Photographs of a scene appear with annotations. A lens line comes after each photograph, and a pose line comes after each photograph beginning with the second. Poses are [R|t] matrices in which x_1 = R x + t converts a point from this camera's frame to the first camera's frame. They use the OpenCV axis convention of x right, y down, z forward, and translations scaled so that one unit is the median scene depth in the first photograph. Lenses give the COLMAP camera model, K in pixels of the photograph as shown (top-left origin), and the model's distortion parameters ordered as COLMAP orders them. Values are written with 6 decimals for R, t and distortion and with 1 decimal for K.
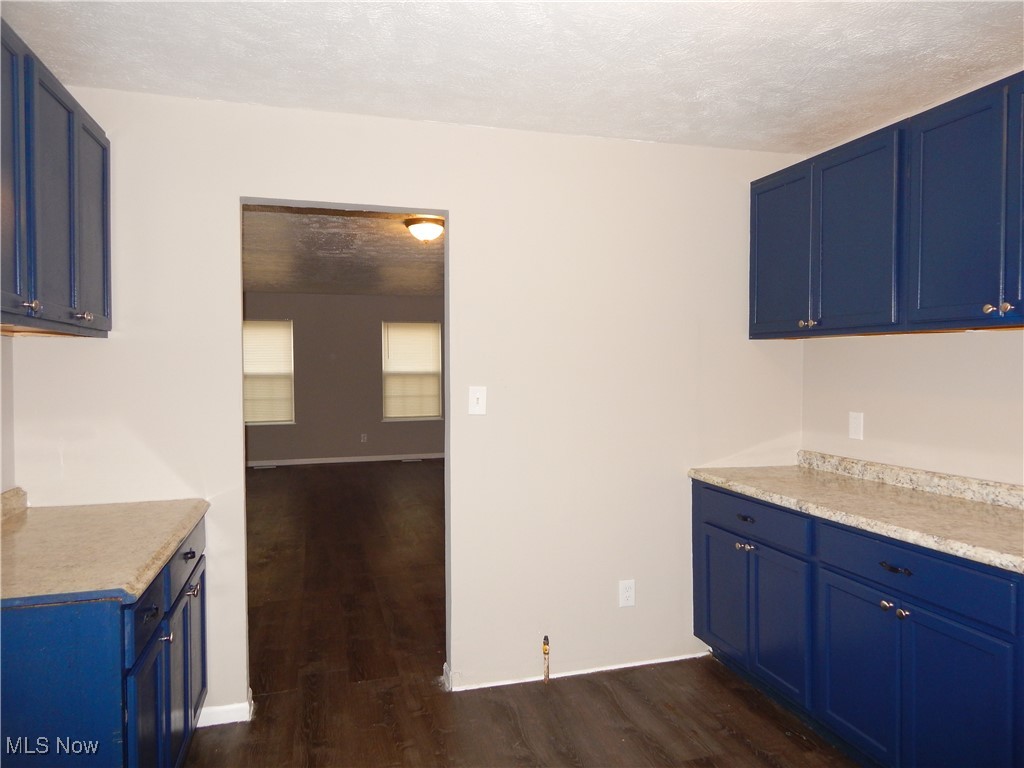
lens RADIAL K [[674.2, 0, 516.2], [0, 674.2, 378.2], [0, 0, 1]] dist [0.007675, -0.001701]
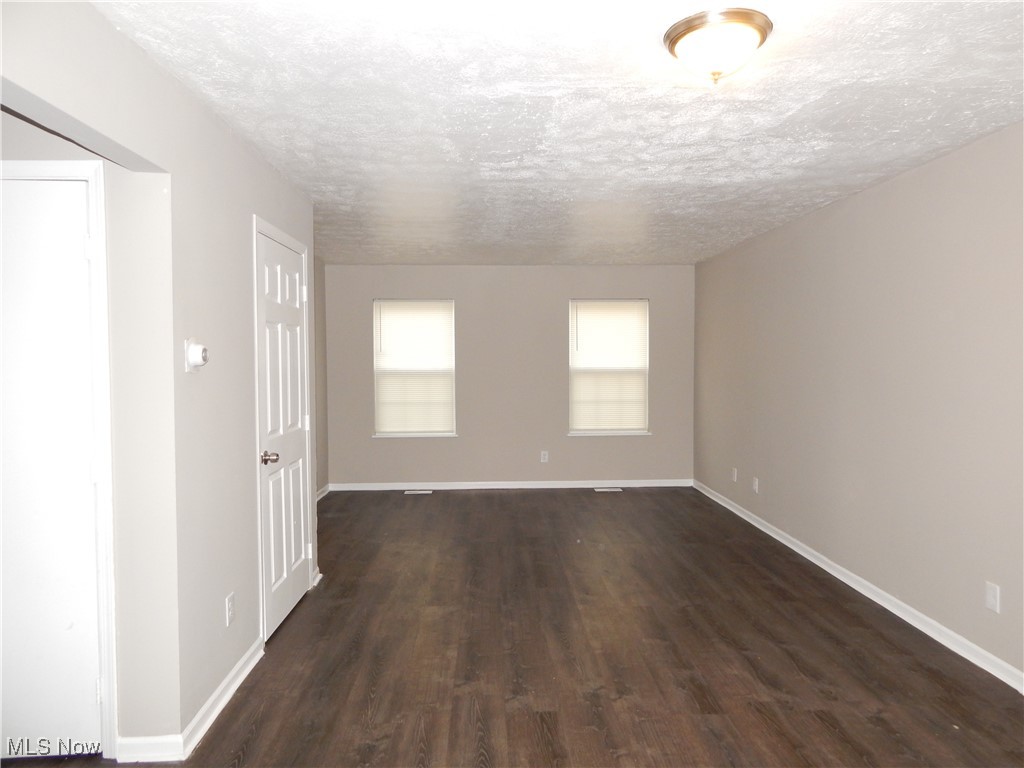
lens RADIAL K [[674.2, 0, 512.3], [0, 674.2, 384.2], [0, 0, 1]] dist [0.007675, -0.001701]
pose [[0.967928, 0.011866, -0.250947, -0.055512], [-0.007834, 0.999824, 0.017057, -0.003169], [0.251105, -0.014544, 0.967851, 0.203242]]
